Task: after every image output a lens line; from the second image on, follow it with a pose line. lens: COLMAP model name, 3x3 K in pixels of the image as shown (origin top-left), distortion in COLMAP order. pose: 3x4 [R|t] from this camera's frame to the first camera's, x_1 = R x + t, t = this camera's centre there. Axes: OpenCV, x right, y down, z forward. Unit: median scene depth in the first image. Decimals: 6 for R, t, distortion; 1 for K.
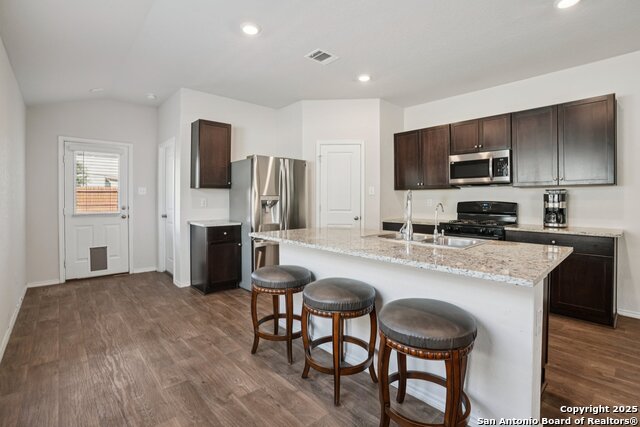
lens RADIAL K [[290.9, 0, 321.9], [0, 290.9, 209.6], [0, 0, 1]] dist [-0.081925, 0.030854]
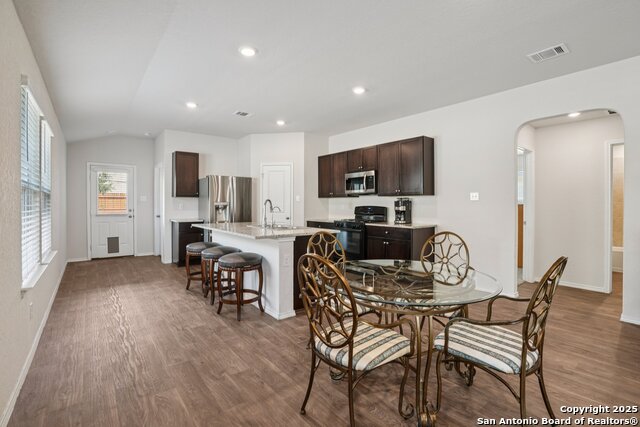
lens RADIAL K [[290.9, 0, 321.9], [0, 290.9, 209.6], [0, 0, 1]] dist [-0.081925, 0.030854]
pose [[0.998390, 0.002949, -0.056651, 0.380389], [-0.004173, 0.999760, -0.021488, 0.018711], [0.056574, 0.021690, 0.998163, -0.411314]]
